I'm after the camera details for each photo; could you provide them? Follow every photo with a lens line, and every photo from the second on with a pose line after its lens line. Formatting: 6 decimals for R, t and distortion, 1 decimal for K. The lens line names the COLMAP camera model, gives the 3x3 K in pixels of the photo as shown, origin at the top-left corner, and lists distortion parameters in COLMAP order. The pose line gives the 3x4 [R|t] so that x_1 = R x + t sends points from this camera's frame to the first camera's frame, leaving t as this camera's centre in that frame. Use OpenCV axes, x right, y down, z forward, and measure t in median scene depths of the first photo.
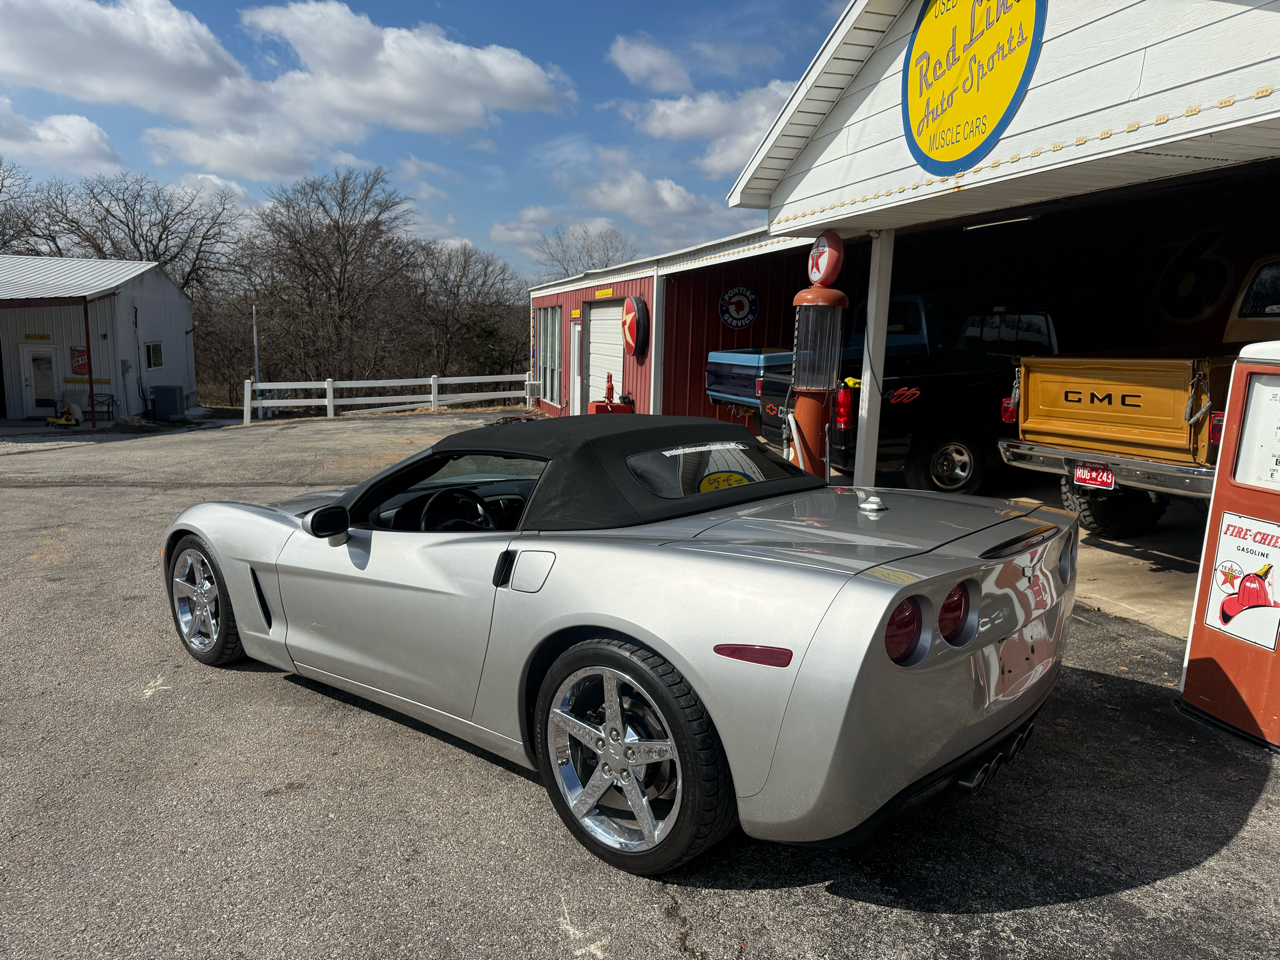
lens RADIAL K [[918.8, 0, 640.0], [0, 918.8, 480.0], [0, 0, 1]] dist [0.082955, -0.131001]
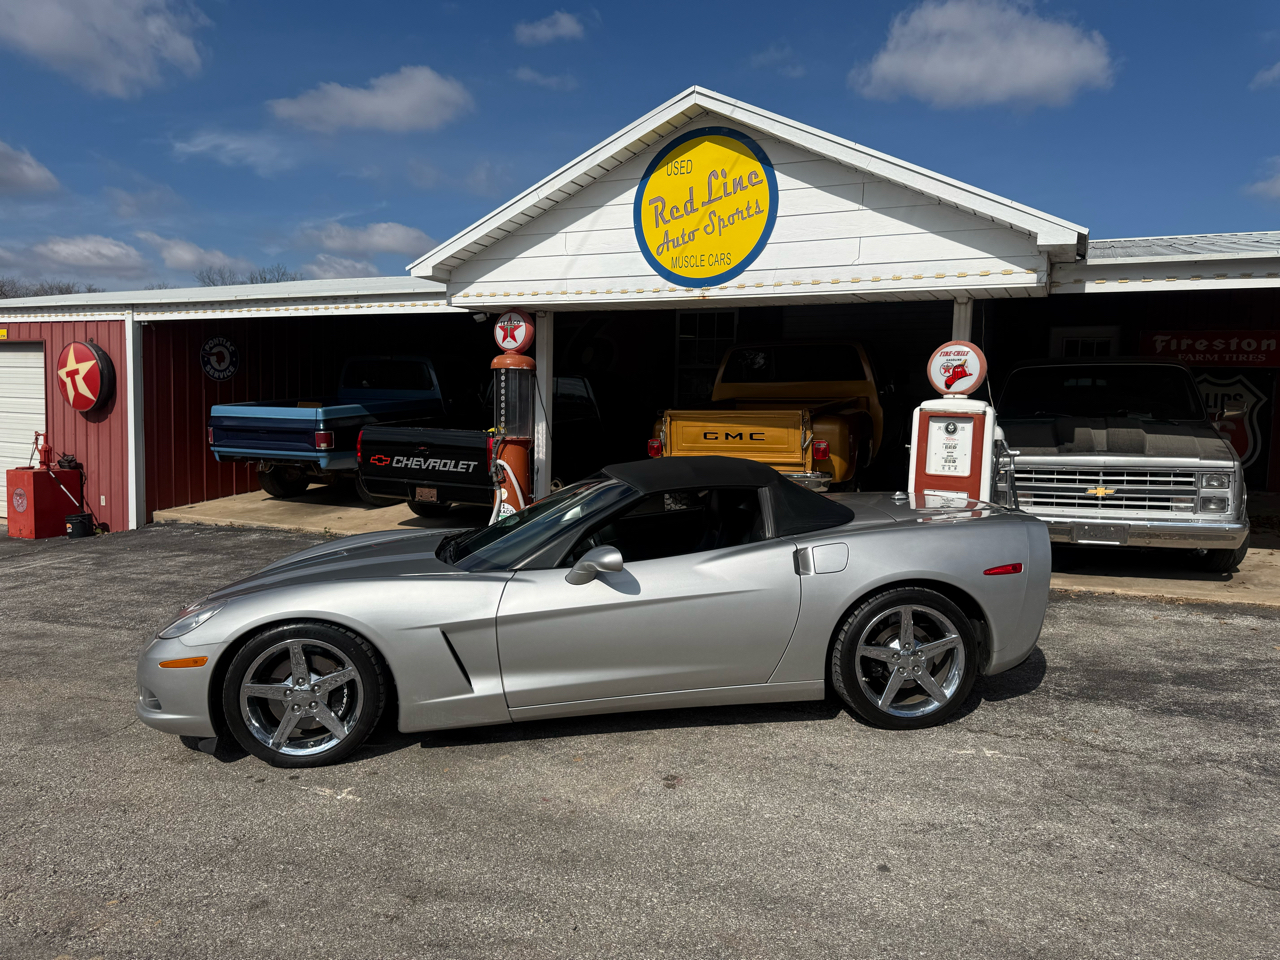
lens RADIAL K [[918.8, 0, 640.0], [0, 918.8, 480.0], [0, 0, 1]] dist [0.082955, -0.131001]
pose [[0.653684, -0.074849, 0.753057, -0.794790], [0.111812, 0.993728, 0.001713, -0.037839], [-0.748462, 0.083081, 0.657953, 0.131951]]
